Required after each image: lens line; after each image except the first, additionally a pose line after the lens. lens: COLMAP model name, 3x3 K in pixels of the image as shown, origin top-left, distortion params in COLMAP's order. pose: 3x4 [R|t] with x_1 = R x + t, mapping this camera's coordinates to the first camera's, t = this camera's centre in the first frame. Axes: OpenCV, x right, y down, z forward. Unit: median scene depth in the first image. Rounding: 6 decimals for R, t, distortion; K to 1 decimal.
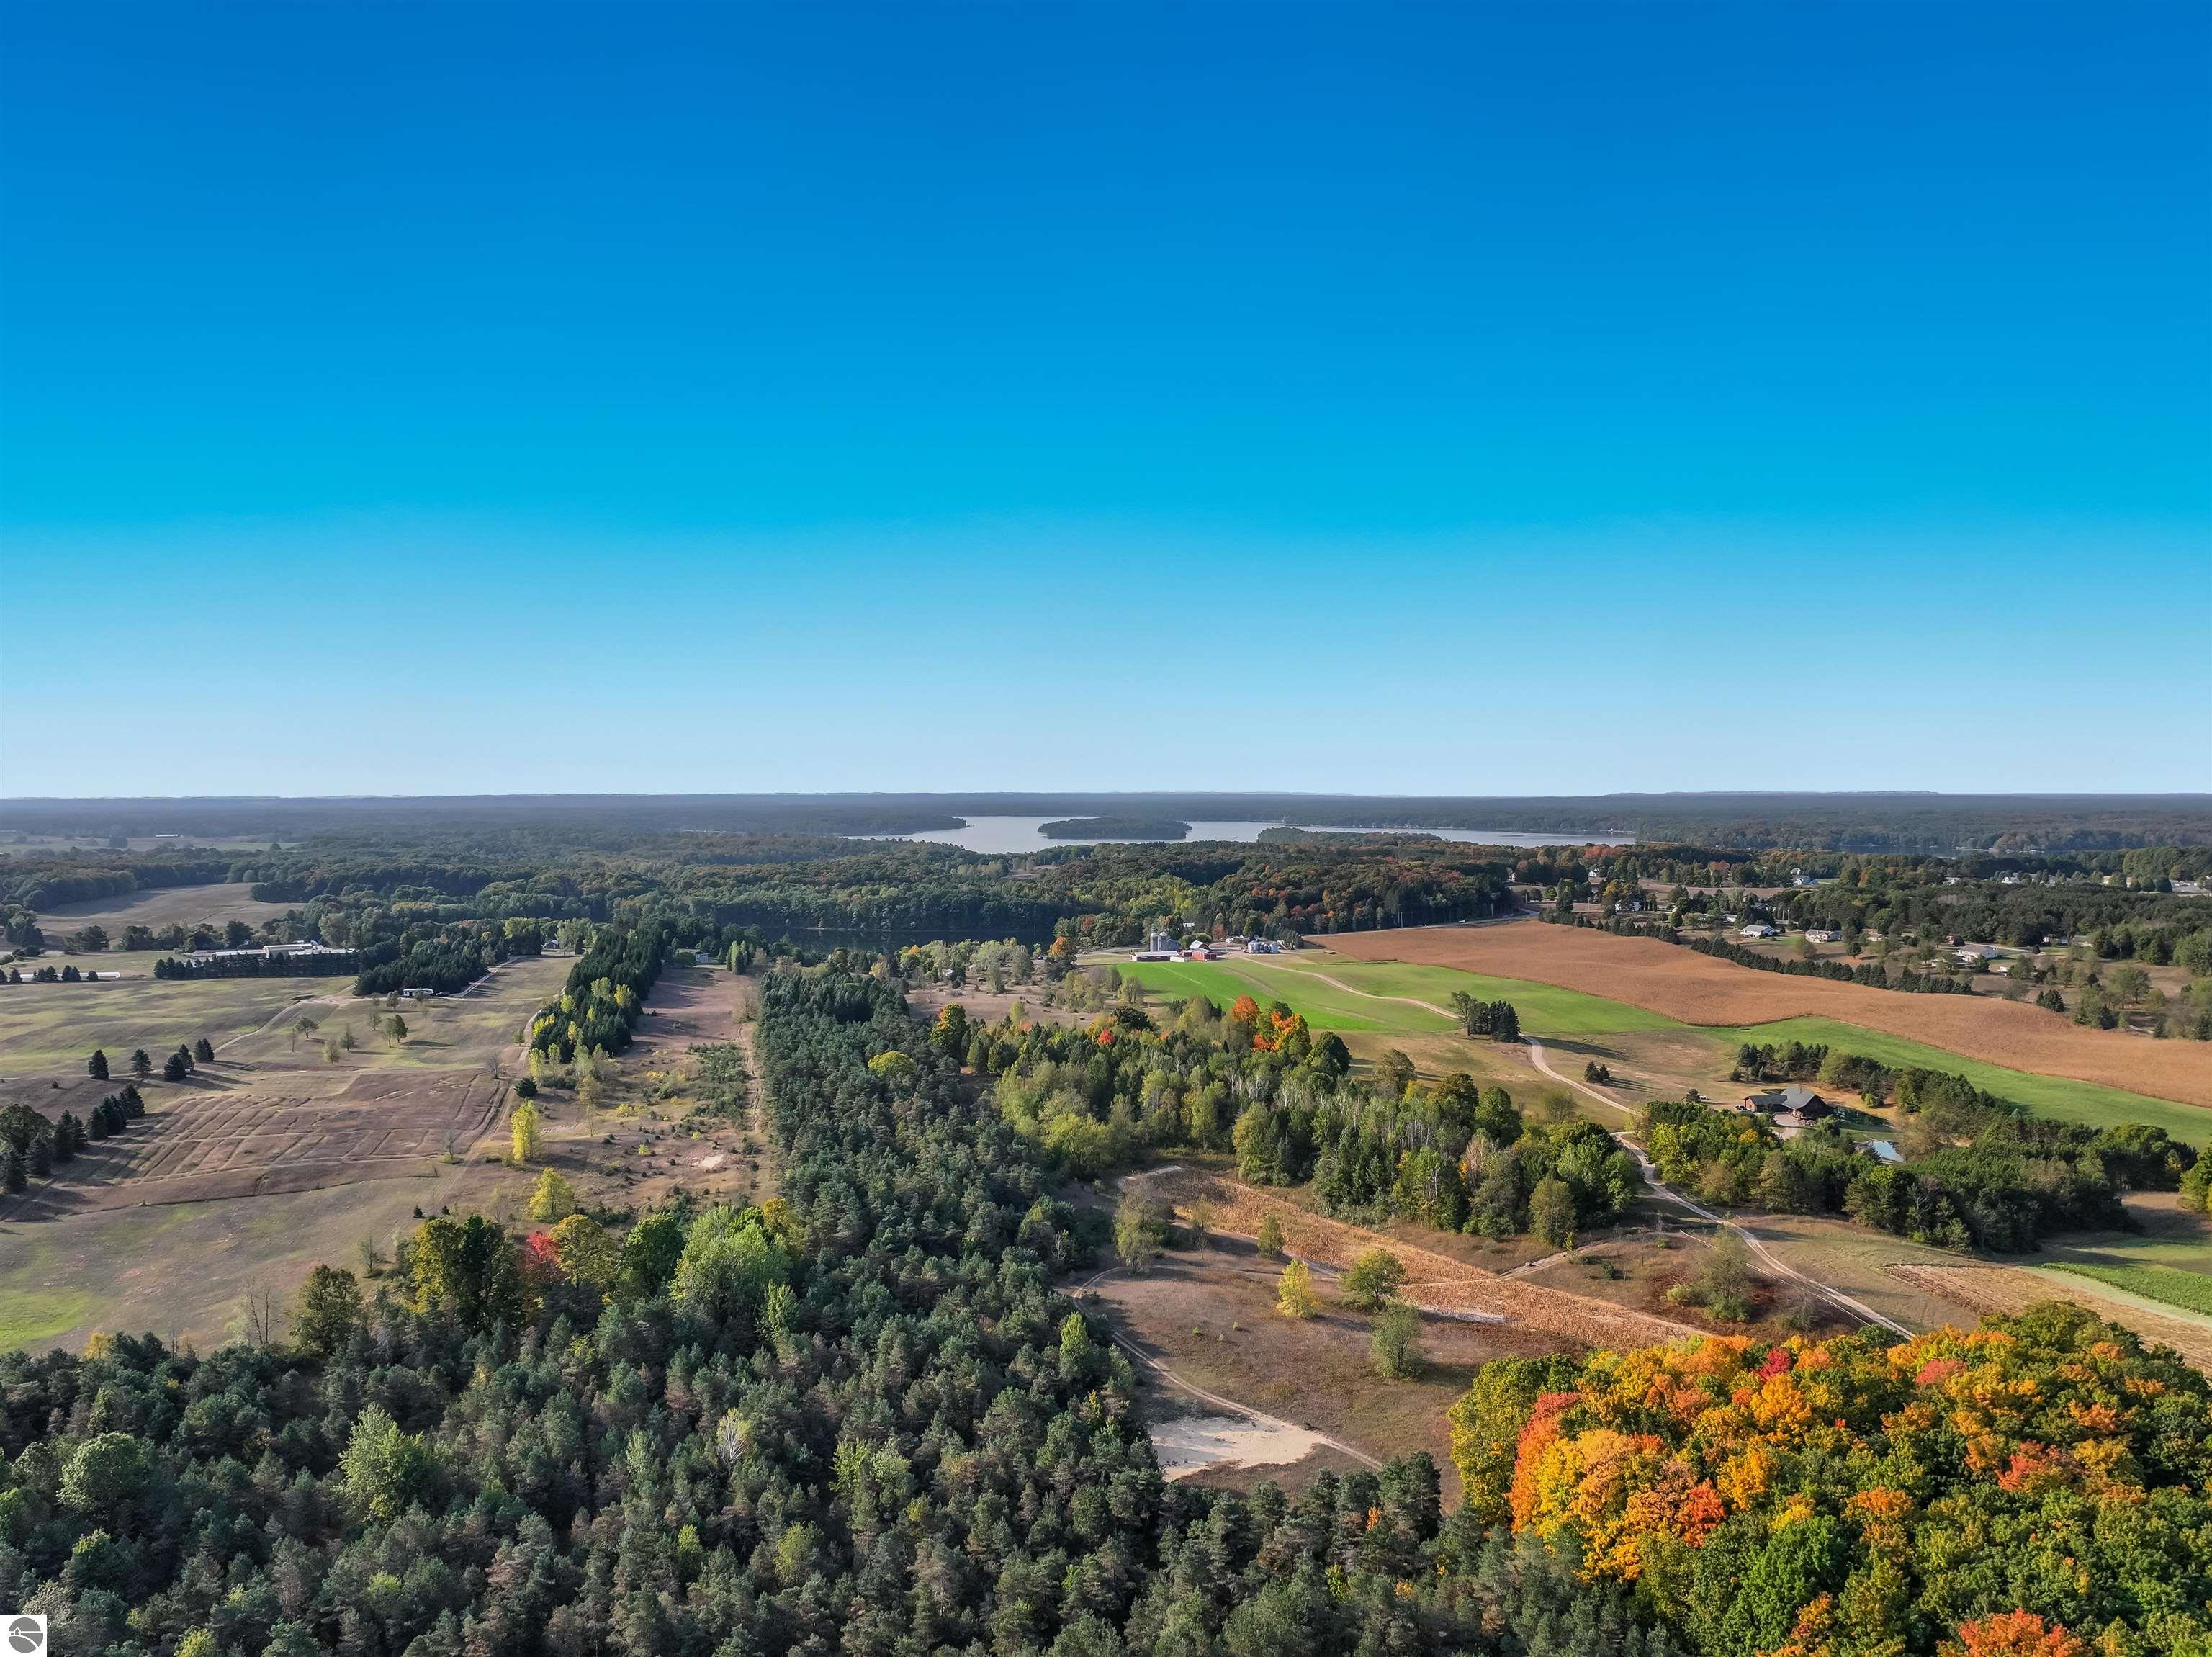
lens RADIAL K [[1561.2, 0, 1097.8], [0, 1561.2, 833.2], [0, 0, 1]] dist [0.019863, -0.010317]
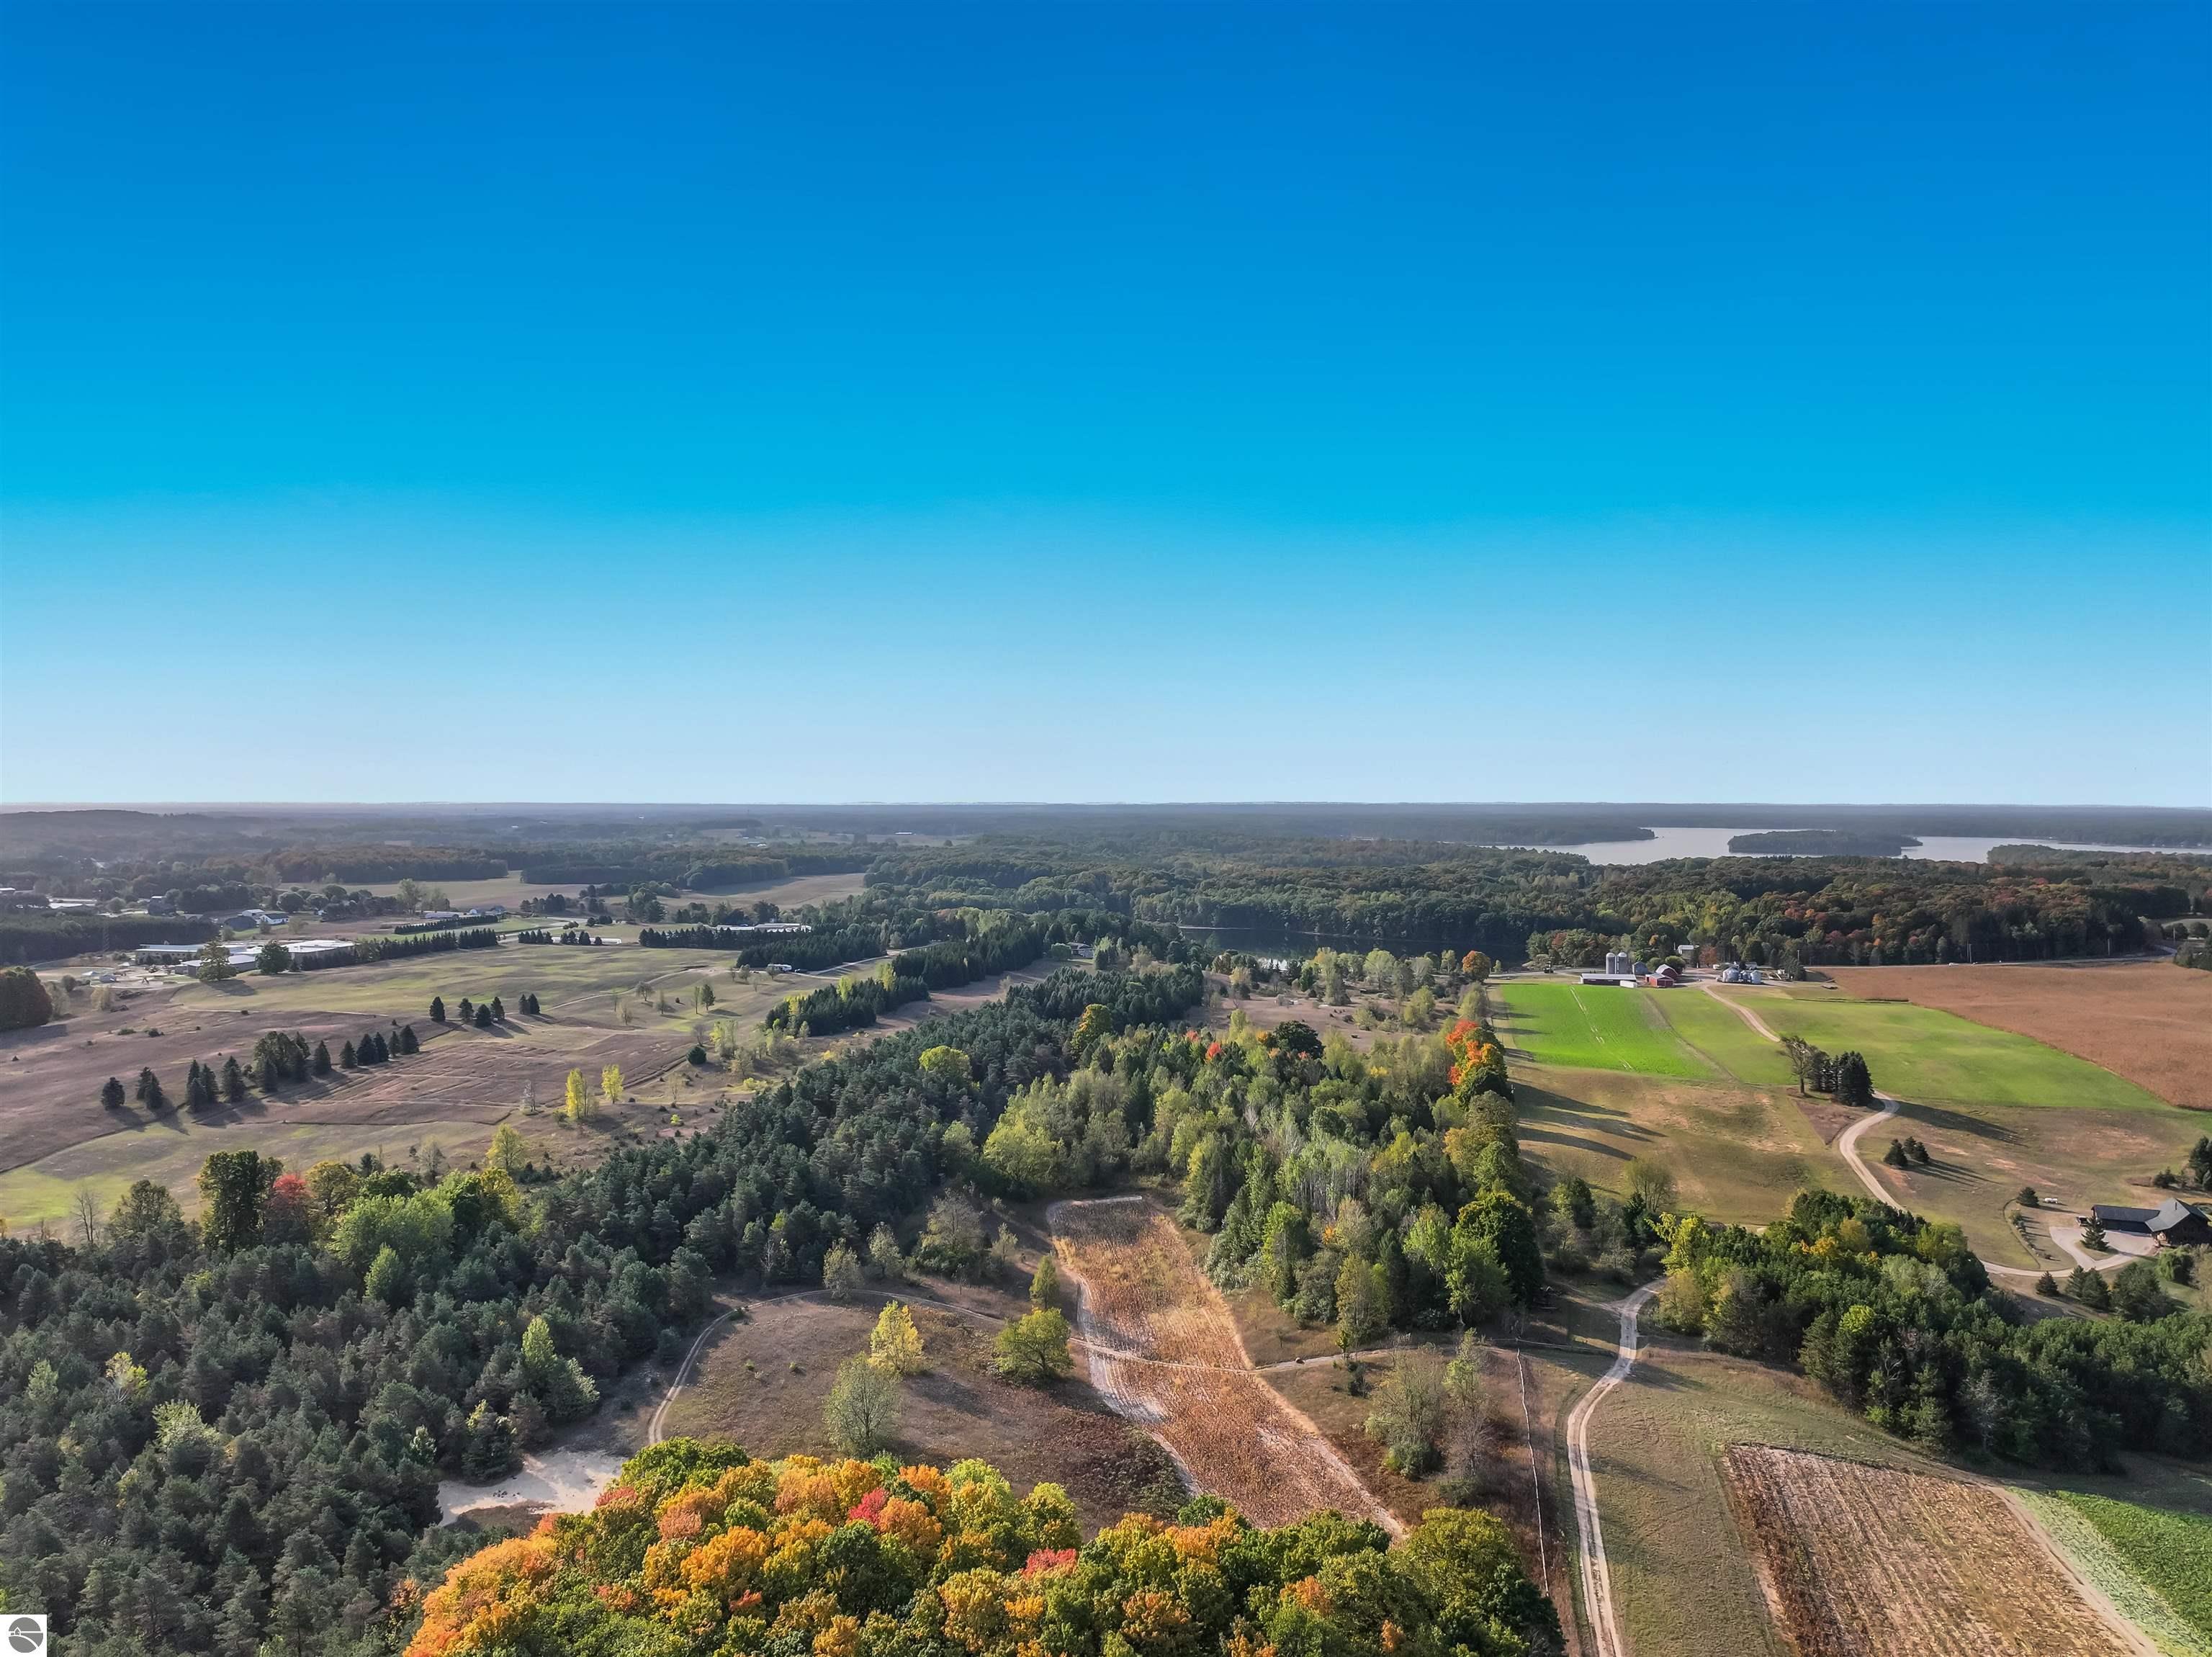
lens RADIAL K [[1561.2, 0, 1093.1], [0, 1561.2, 824.8], [0, 0, 1]] dist [0.019863, -0.010317]
pose [[0.894747, 0.013014, -0.446385, 0.151776], [-0.018030, 0.999813, -0.006993, 0.002583], [0.446210, 0.014305, 0.894814, 0.066010]]
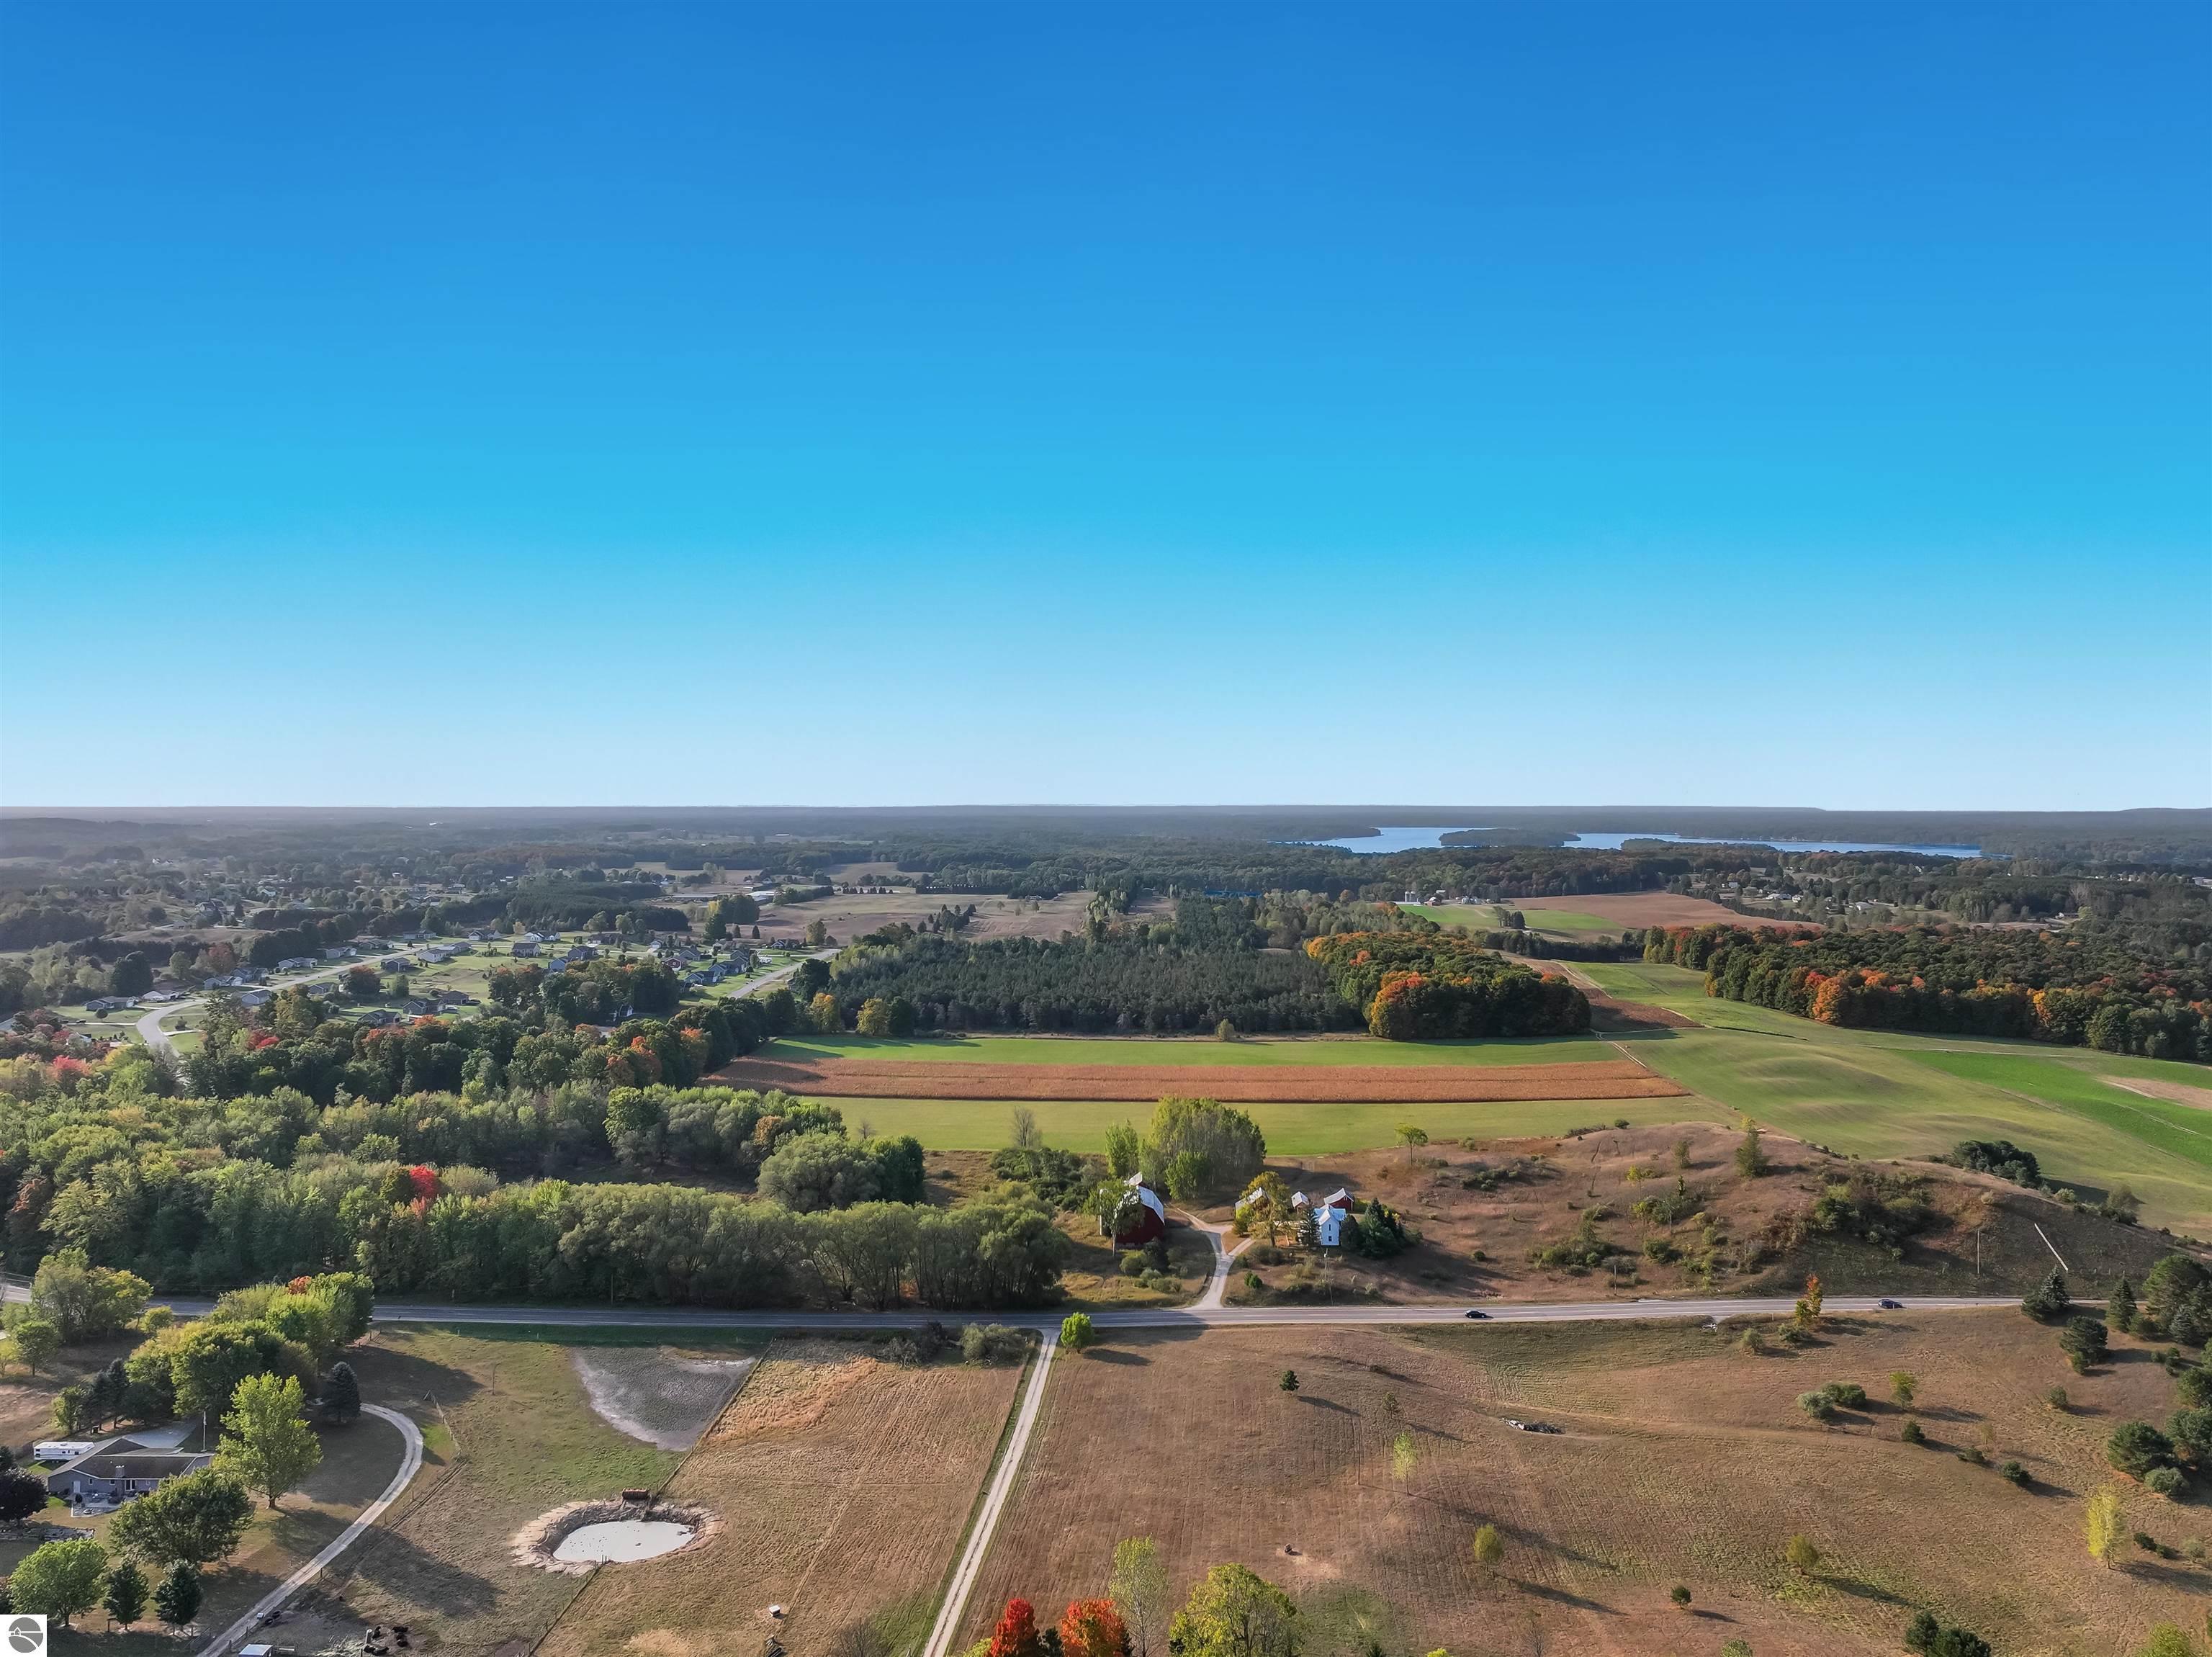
lens RADIAL K [[1561.2, 0, 1110.9], [0, 1561.2, 827.2], [0, 0, 1]] dist [0.019863, -0.010317]
pose [[0.961760, 0.008536, -0.273760, 0.174864], [-0.011198, 0.999904, -0.008164, 0.009159], [0.273664, 0.010917, 0.961763, -0.690524]]
